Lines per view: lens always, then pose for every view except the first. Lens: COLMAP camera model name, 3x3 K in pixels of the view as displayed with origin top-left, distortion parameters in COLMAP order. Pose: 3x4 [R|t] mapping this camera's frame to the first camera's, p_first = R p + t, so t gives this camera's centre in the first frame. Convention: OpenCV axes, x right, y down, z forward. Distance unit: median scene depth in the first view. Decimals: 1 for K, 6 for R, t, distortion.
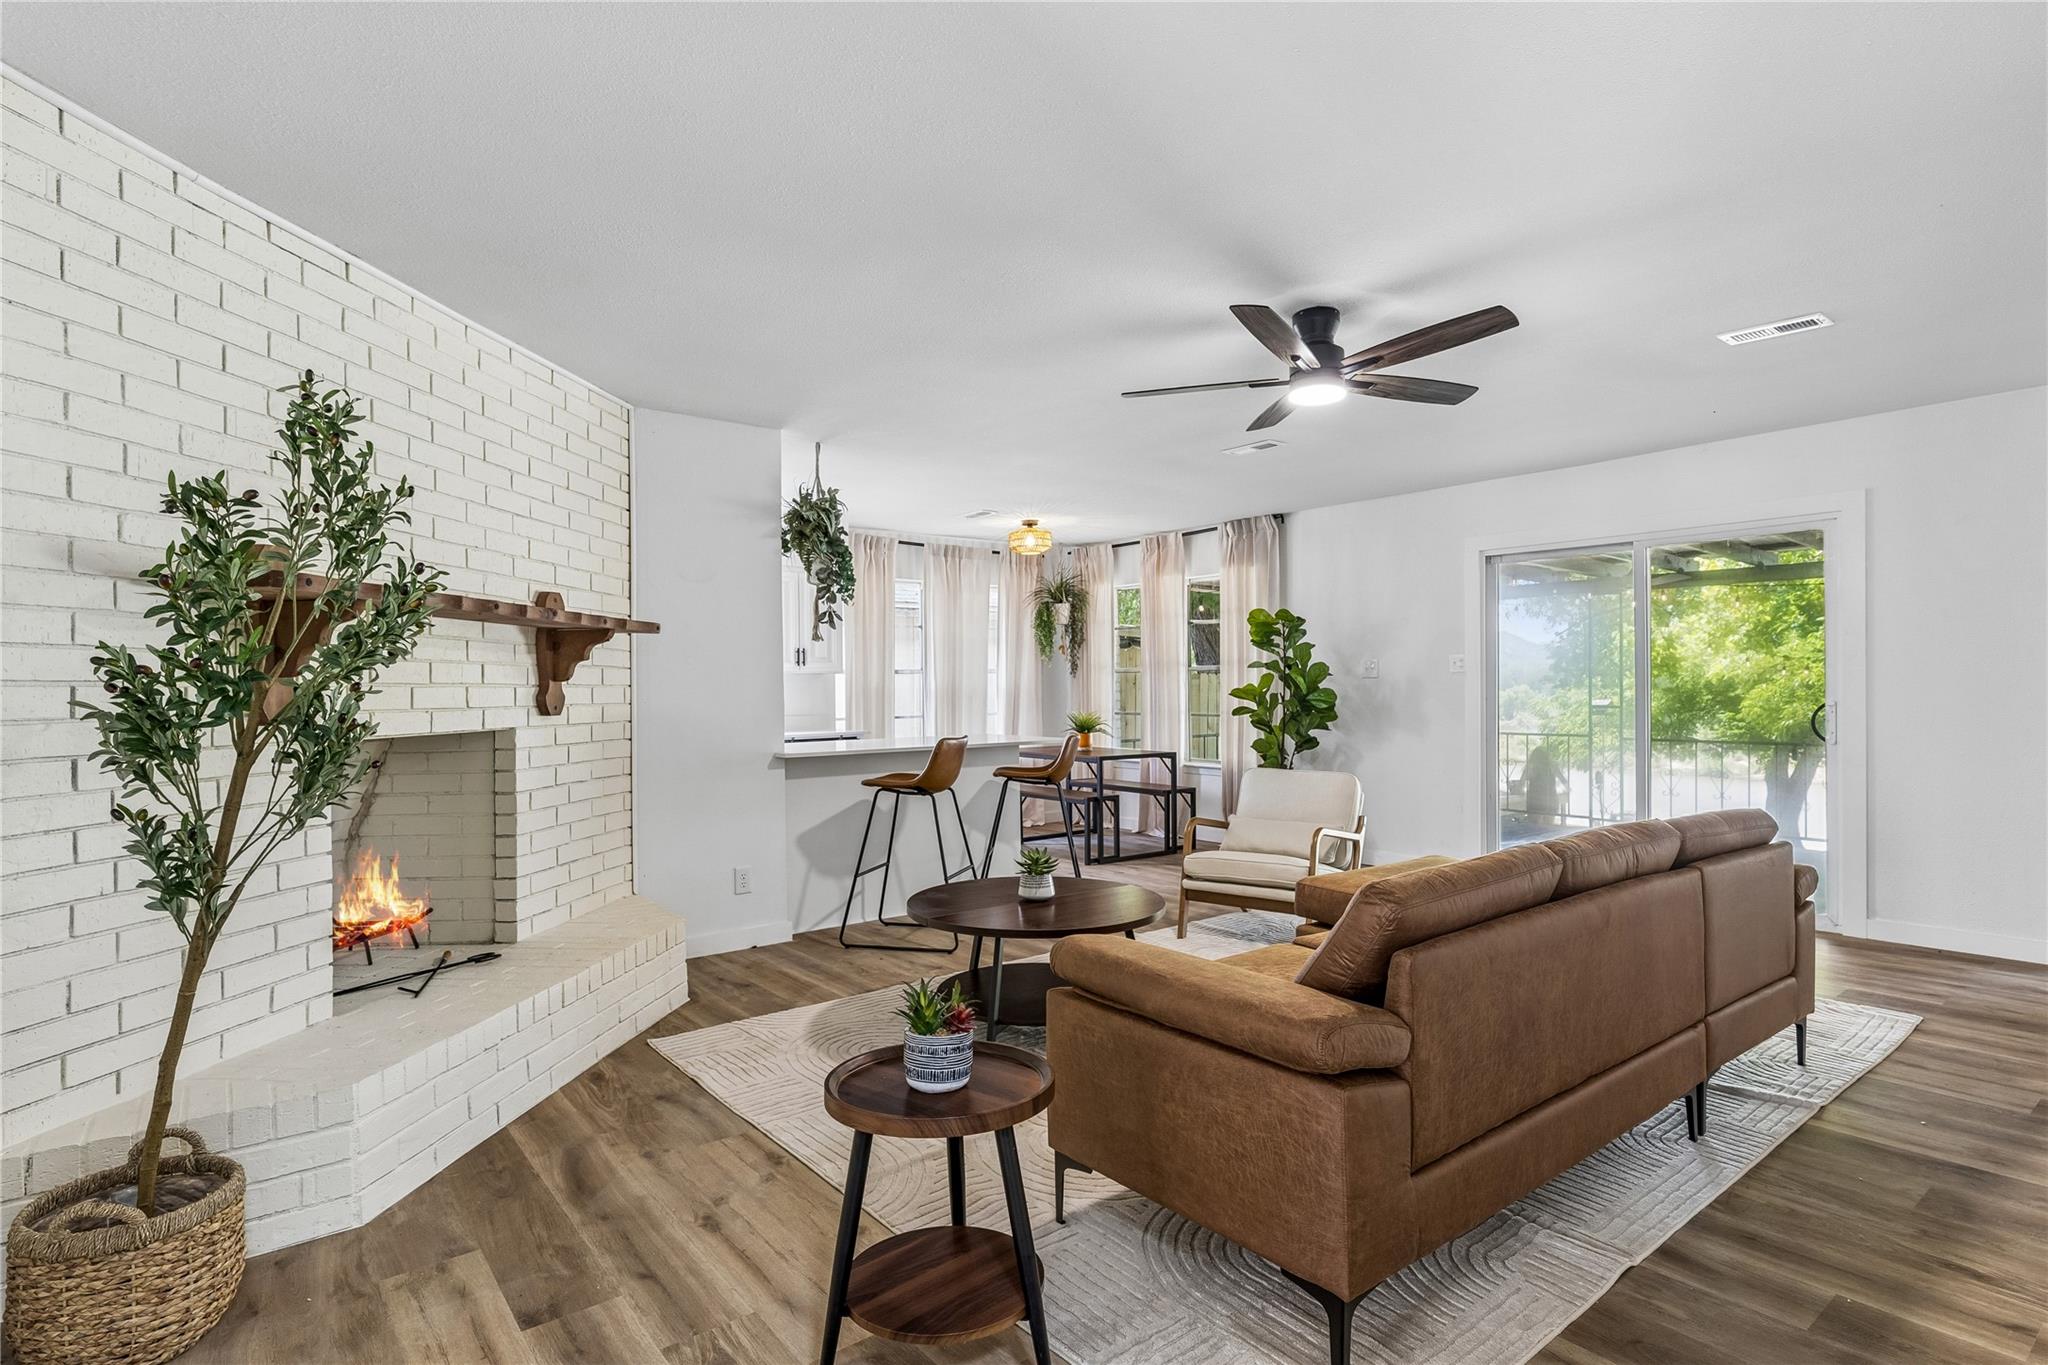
lens RADIAL K [[1031.3, 0, 1008.3], [0, 1031.3, 691.5], [0, 0, 1]] dist [-0.006153, 0.002936]
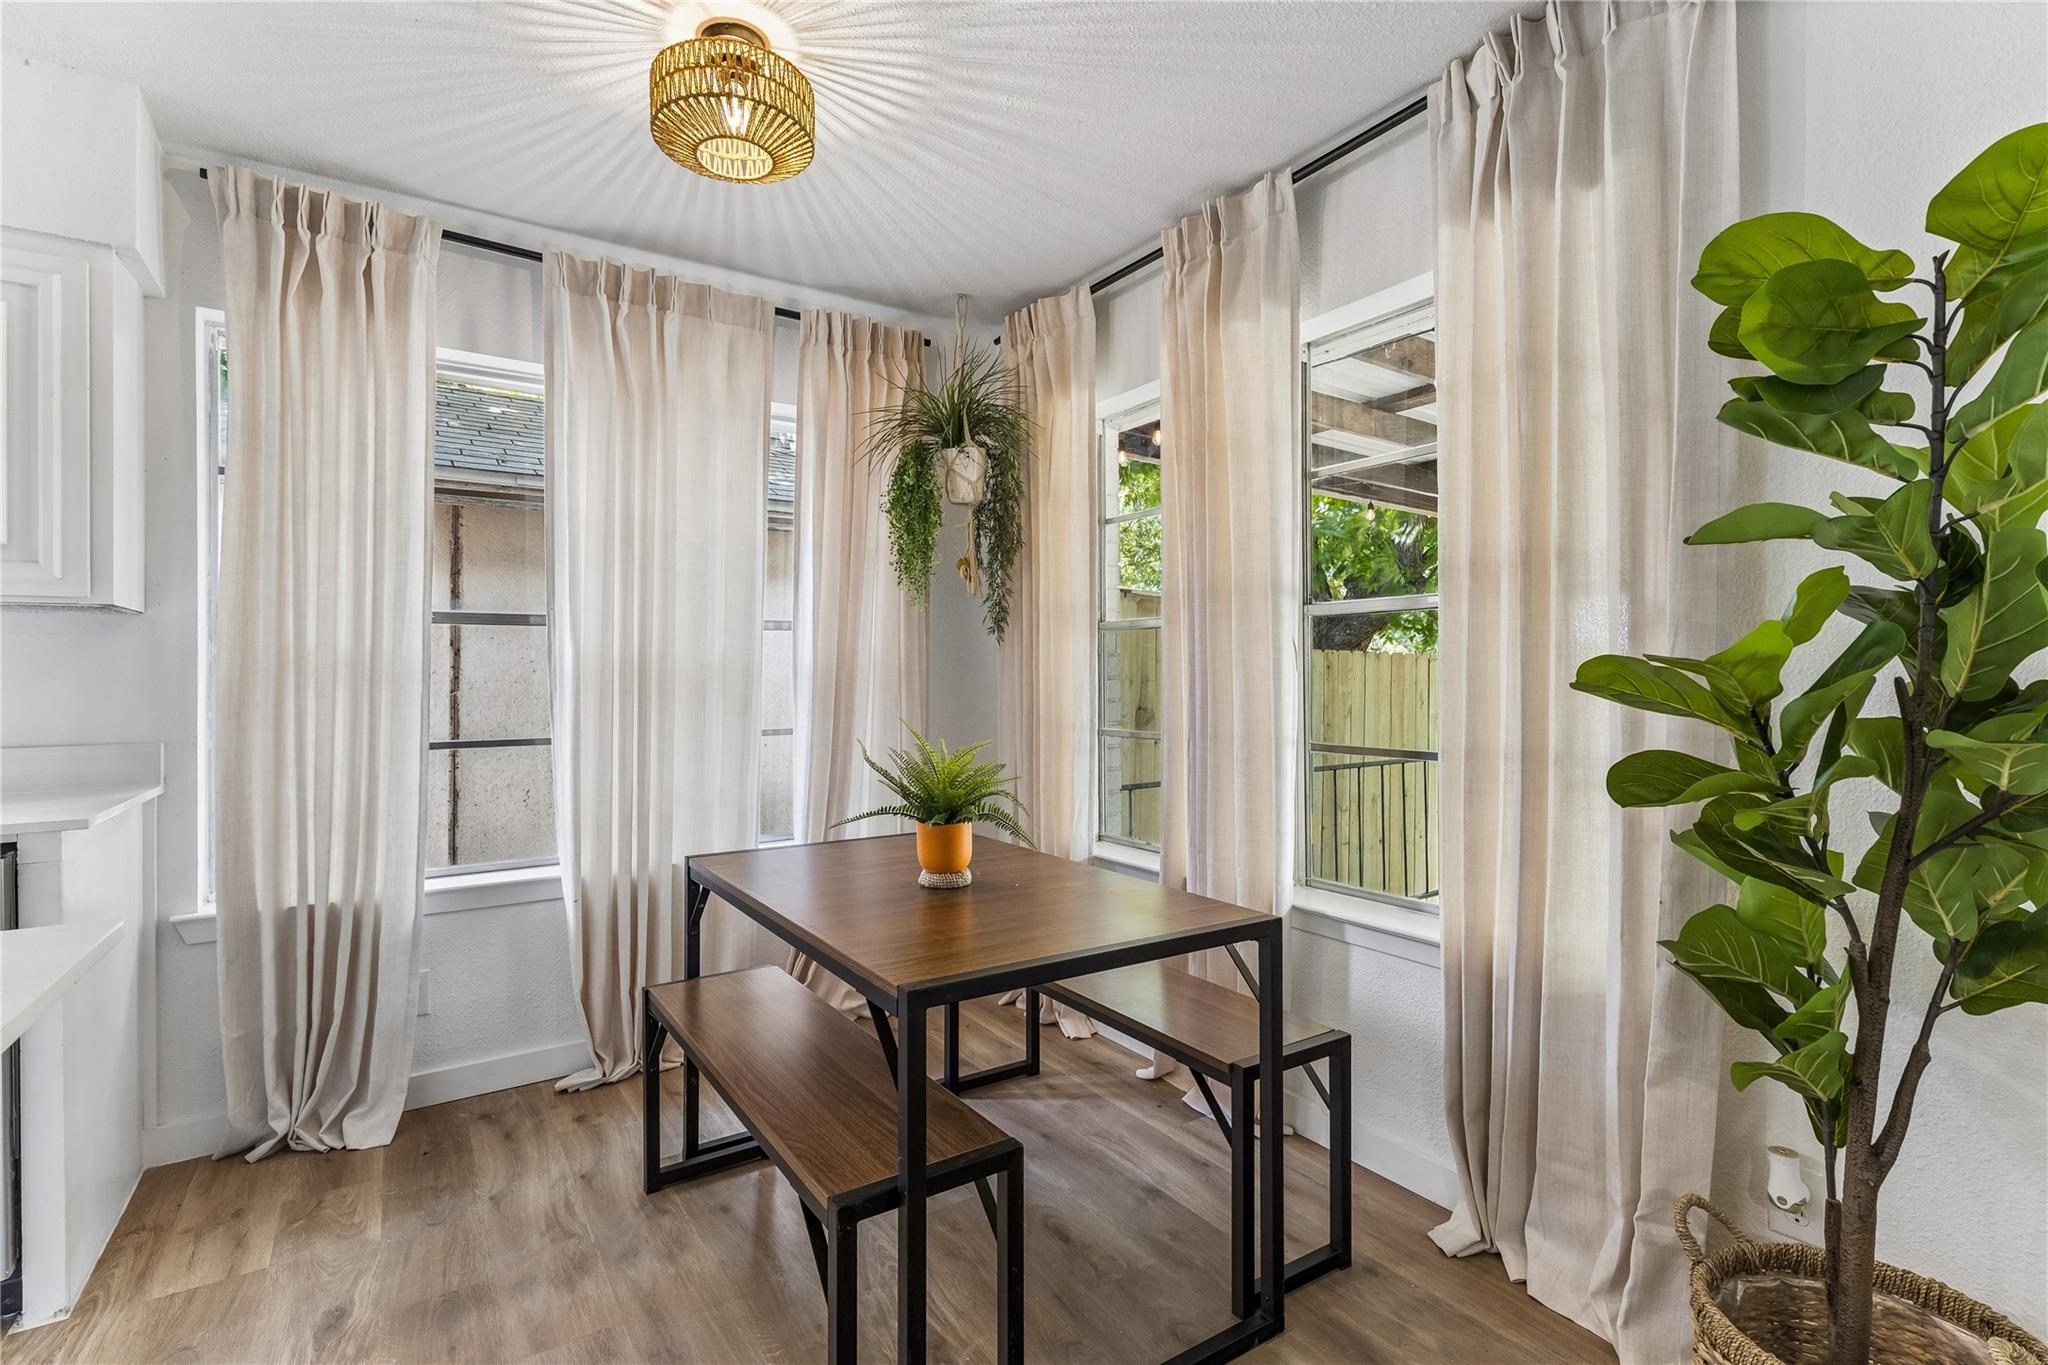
lens RADIAL K [[954.5, 0, 1013.1], [0, 954.5, 672.4], [0, 0, 1]] dist [0.006945, -0.001752]
pose [[0.997956, 0.009477, -0.063193, 0.103597], [-0.010312, 0.999864, -0.012906, 0.003004], [0.063062, 0.013531, 0.997918, 0.709556]]
